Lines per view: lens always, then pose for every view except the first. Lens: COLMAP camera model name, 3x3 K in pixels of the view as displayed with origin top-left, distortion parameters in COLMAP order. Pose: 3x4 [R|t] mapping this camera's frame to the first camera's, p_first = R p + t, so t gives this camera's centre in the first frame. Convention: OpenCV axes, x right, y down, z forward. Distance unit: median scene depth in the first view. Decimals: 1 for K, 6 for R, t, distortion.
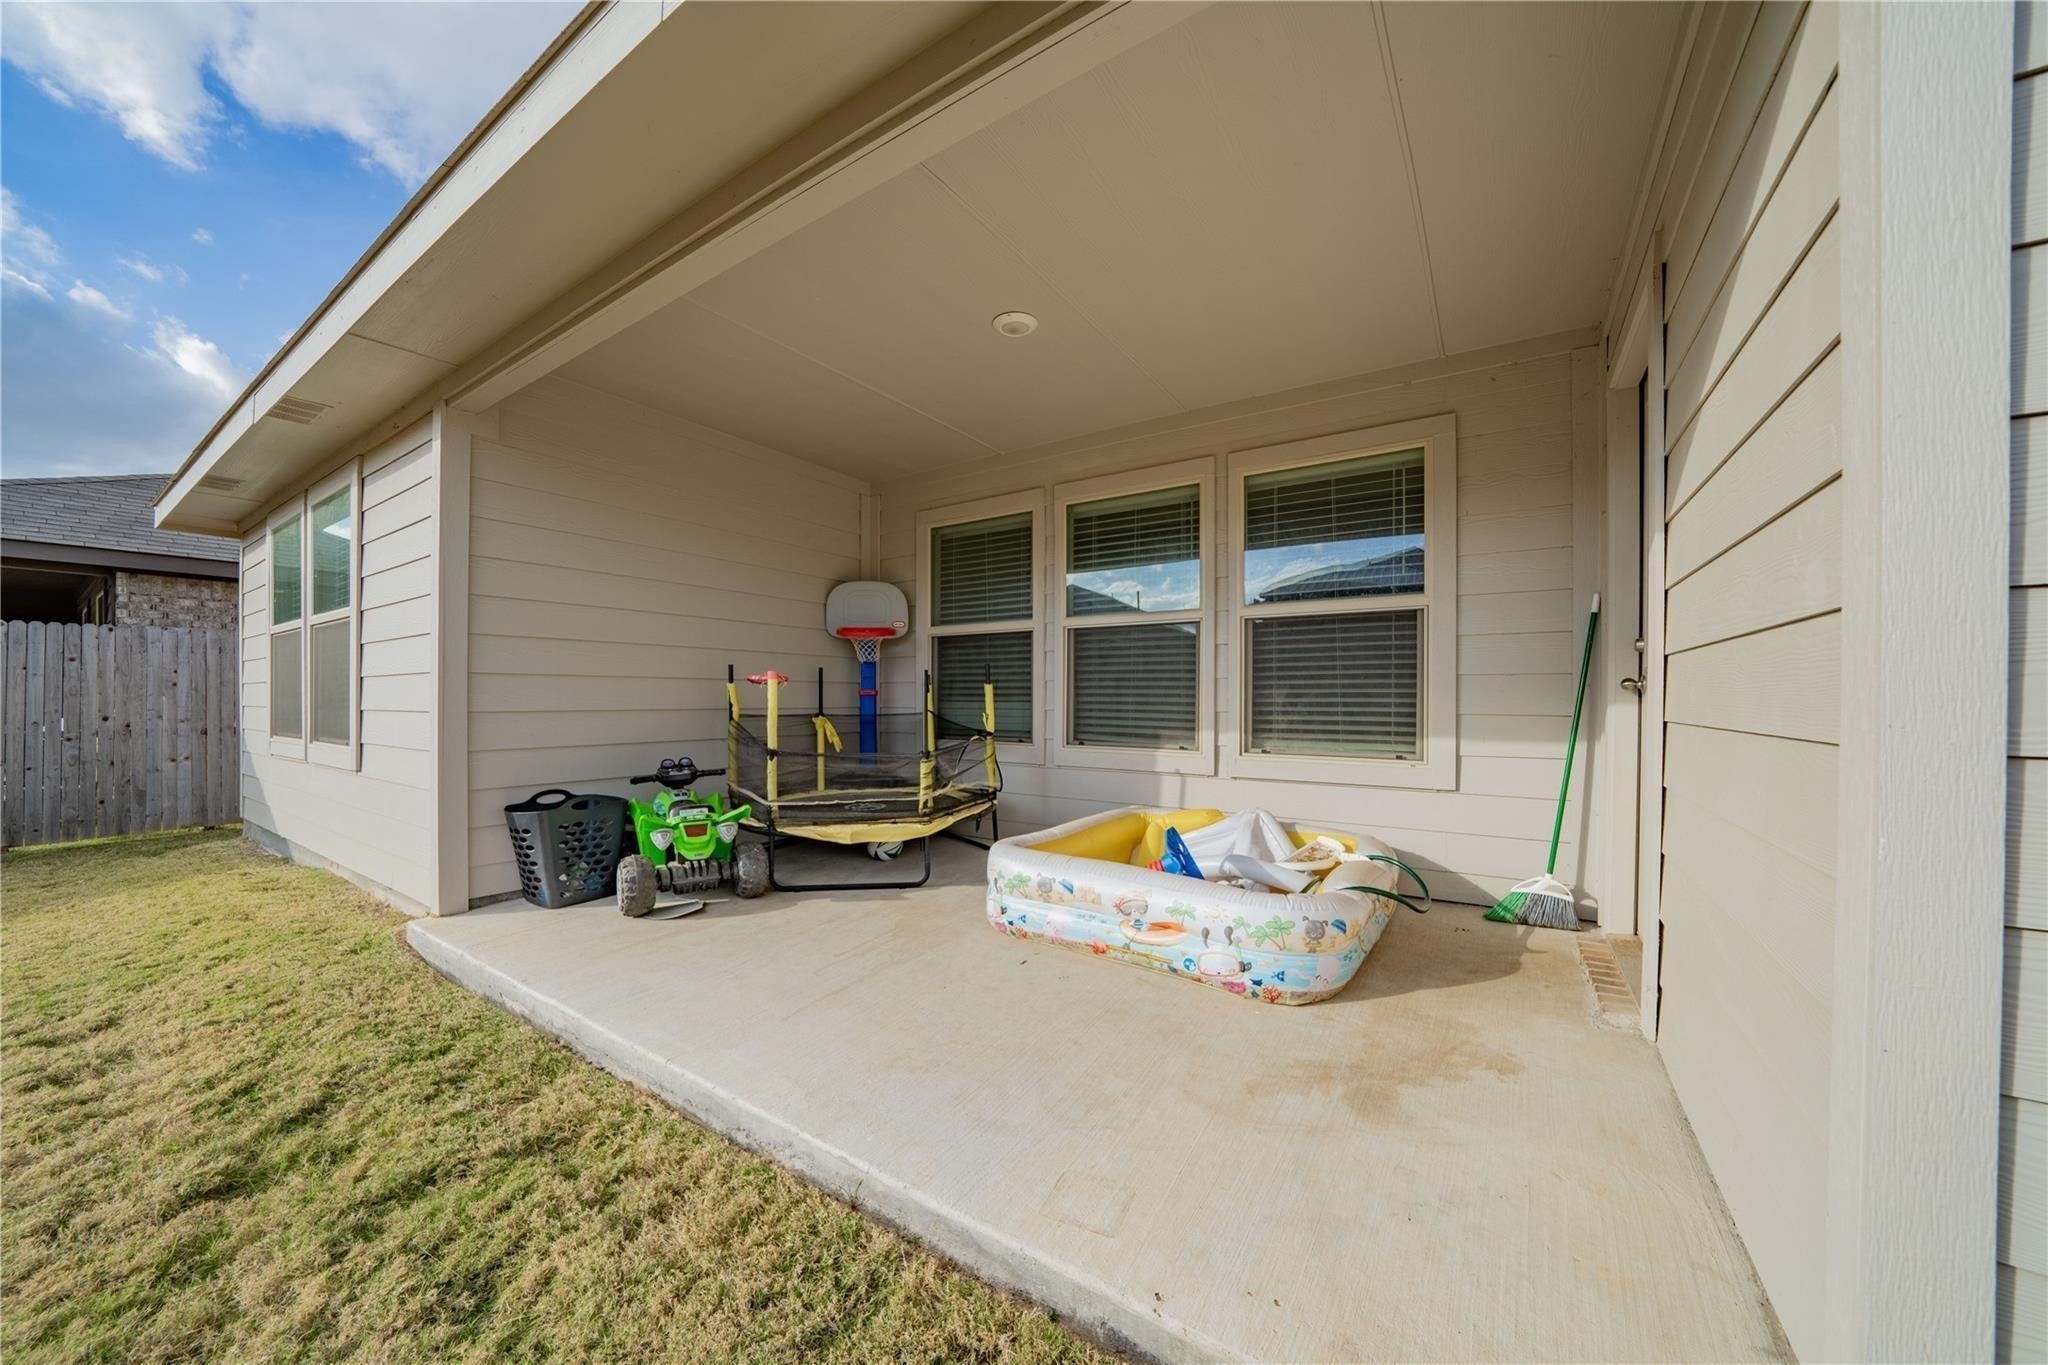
lens RADIAL K [[720.2, 0, 1015.5], [0, 720.2, 700.9], [0, 0, 1]] dist [-0.023292, 0.002471]
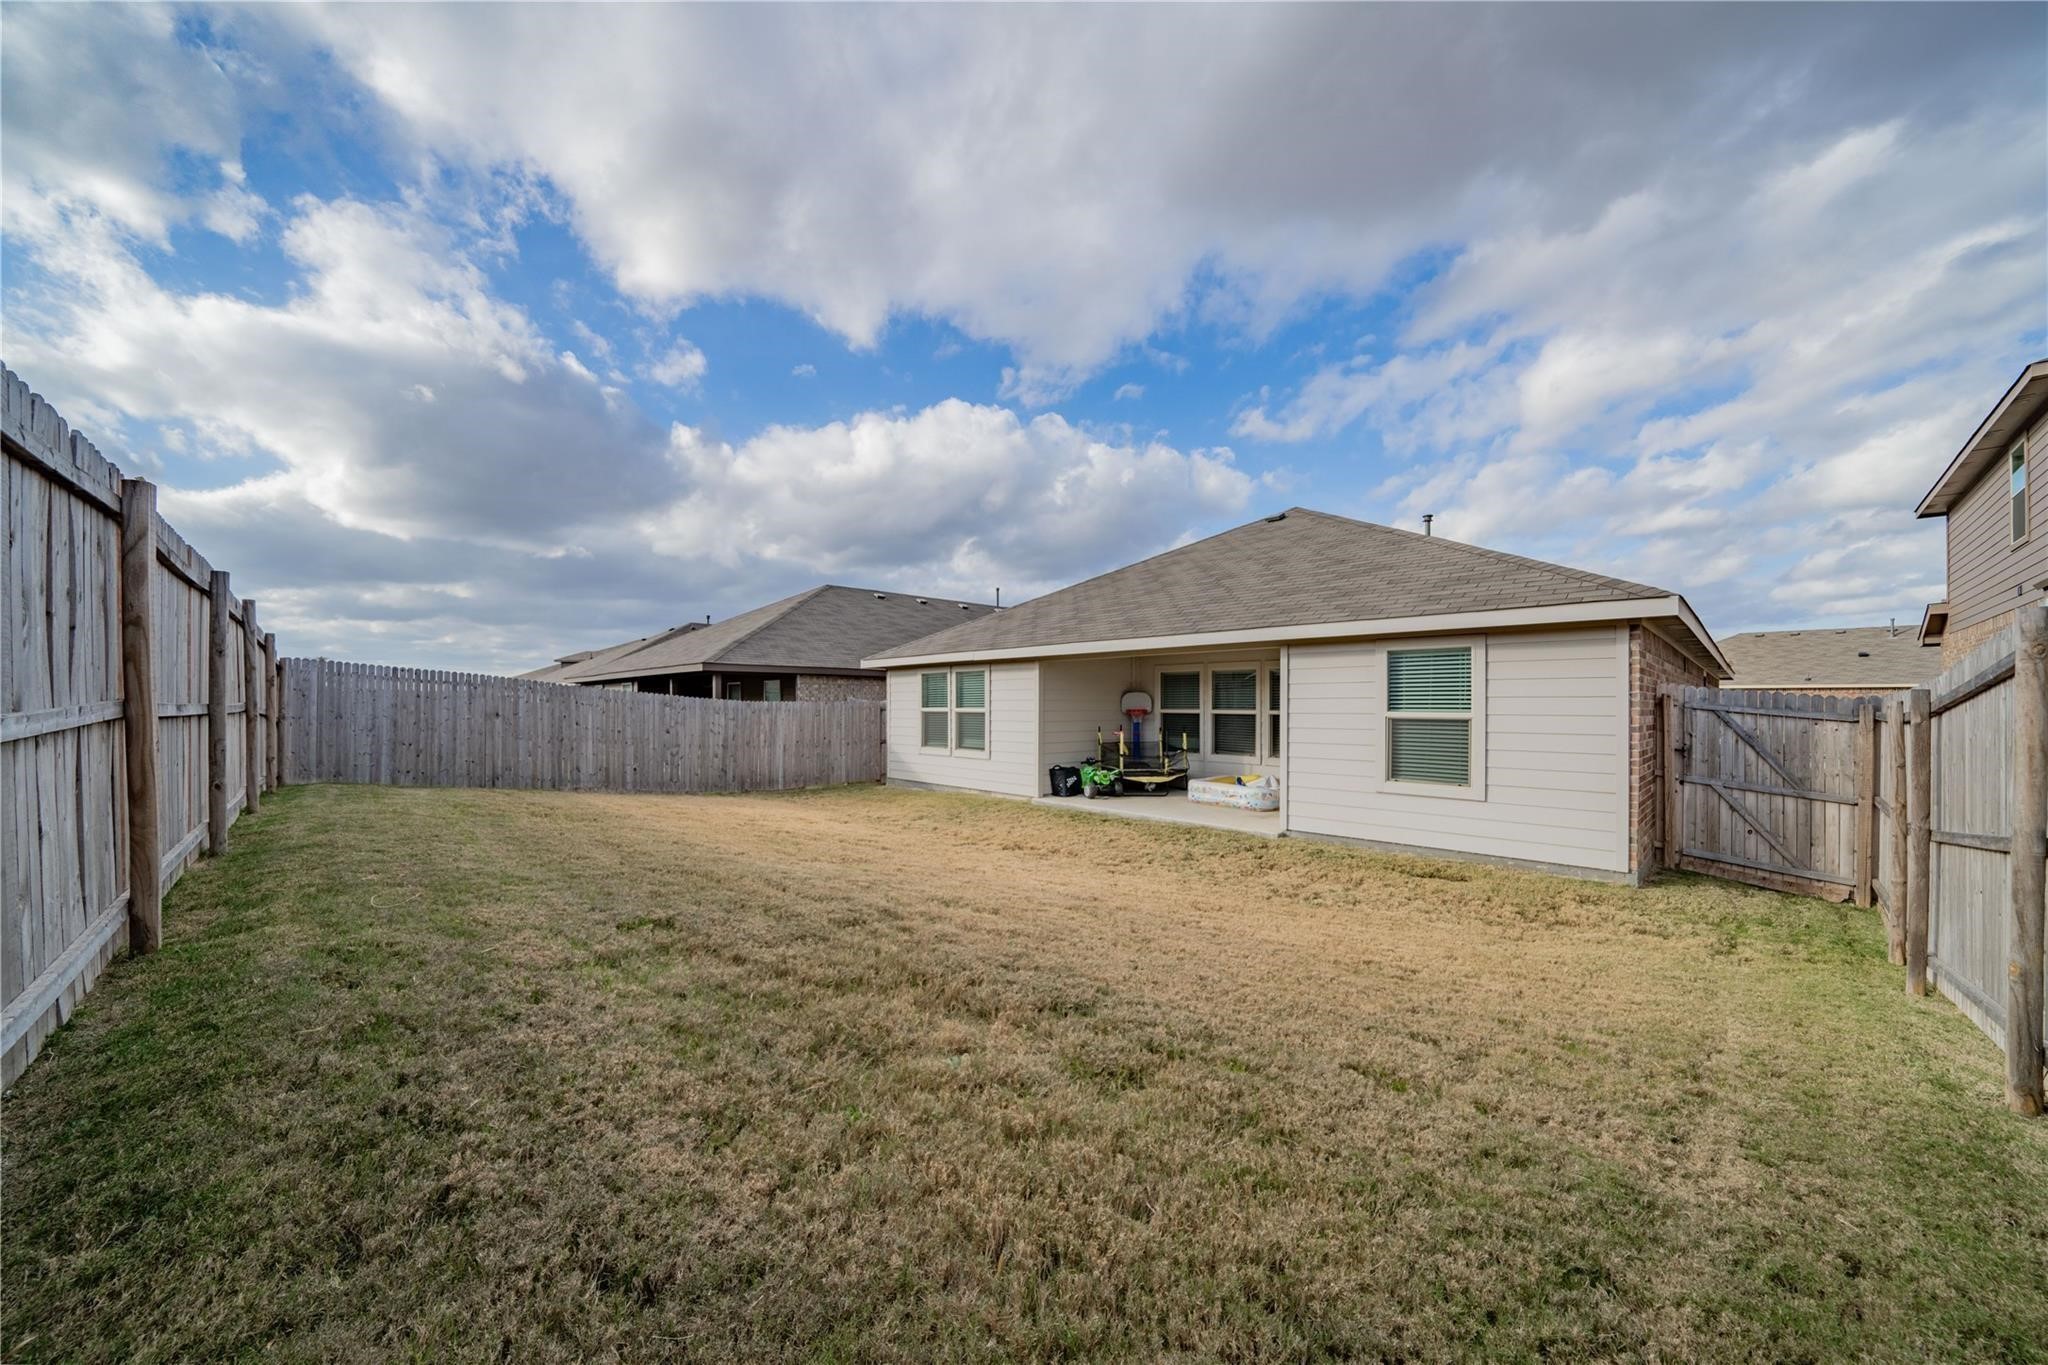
lens RADIAL K [[720.2, 0, 1013.9], [0, 720.2, 688.5], [0, 0, 1]] dist [-0.023292, 0.002471]
pose [[0.976594, -0.005722, -0.215013, -0.080490], [0.000842, 0.999740, -0.022783, -0.131155], [0.215088, 0.022068, 0.976345, -1.914728]]
